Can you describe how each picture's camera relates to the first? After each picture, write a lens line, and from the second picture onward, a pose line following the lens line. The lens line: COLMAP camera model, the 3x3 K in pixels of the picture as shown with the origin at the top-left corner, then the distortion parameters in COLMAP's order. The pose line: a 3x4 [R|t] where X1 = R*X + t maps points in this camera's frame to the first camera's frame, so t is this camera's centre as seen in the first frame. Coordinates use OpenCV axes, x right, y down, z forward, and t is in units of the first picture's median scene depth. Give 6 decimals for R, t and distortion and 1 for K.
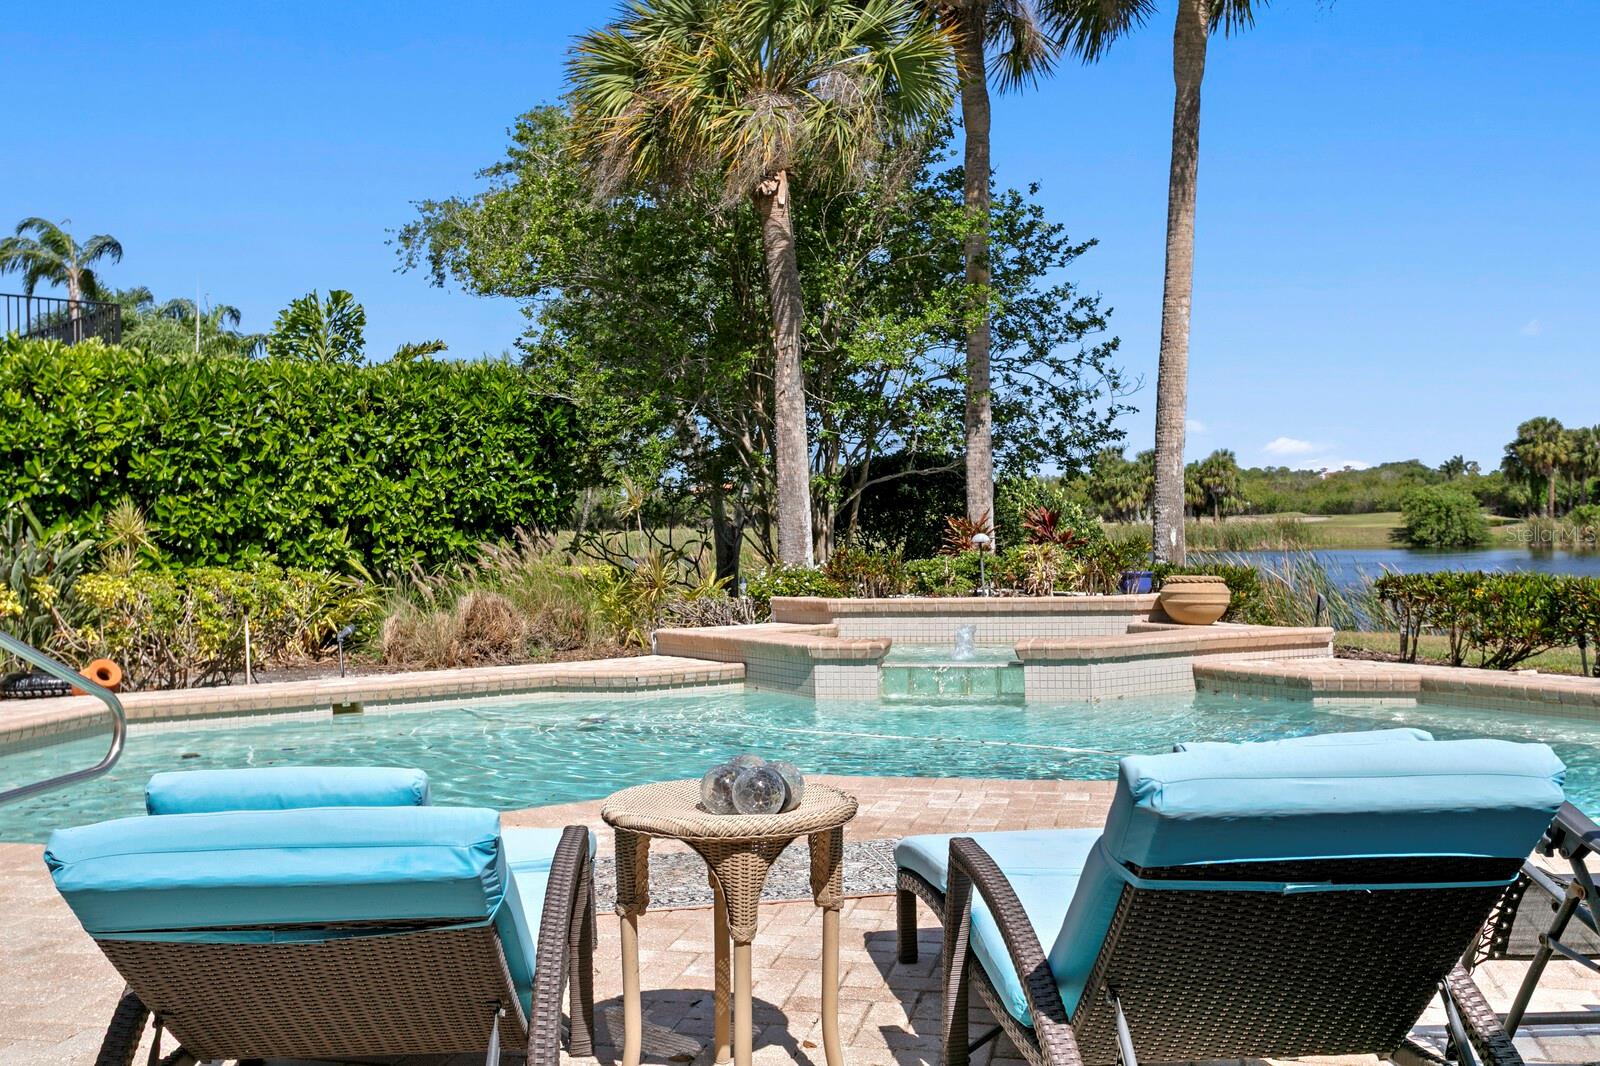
lens RADIAL K [[1545.1, 0, 798.2], [0, 1545.1, 522.7], [0, 0, 1]] dist [0.033241, 0.000000]
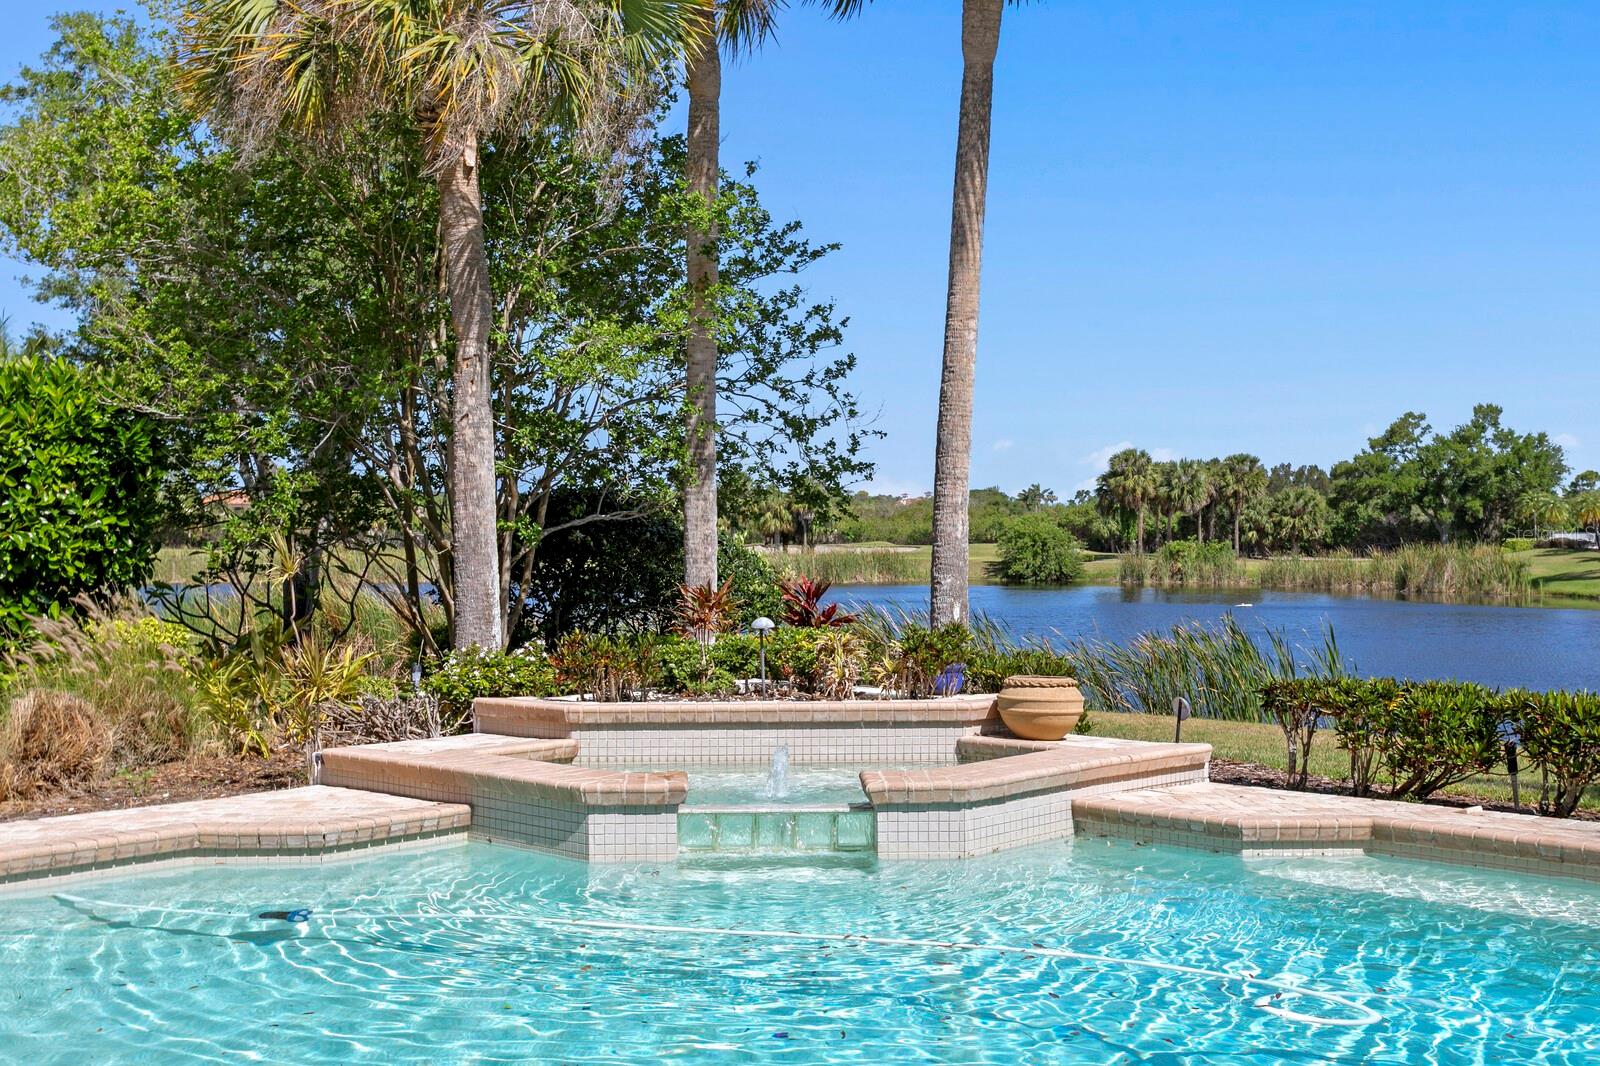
lens RADIAL K [[1742.1, 0, 786.3], [0, 1742.1, 539.4], [0, 0, 1]] dist [0.015601, 0.000000]
pose [[0.966159, 0.018555, 0.257278, -0.076829], [-0.017700, 0.999827, -0.005638, -0.022141], [-0.257338, 0.000894, 0.966321, 0.136453]]
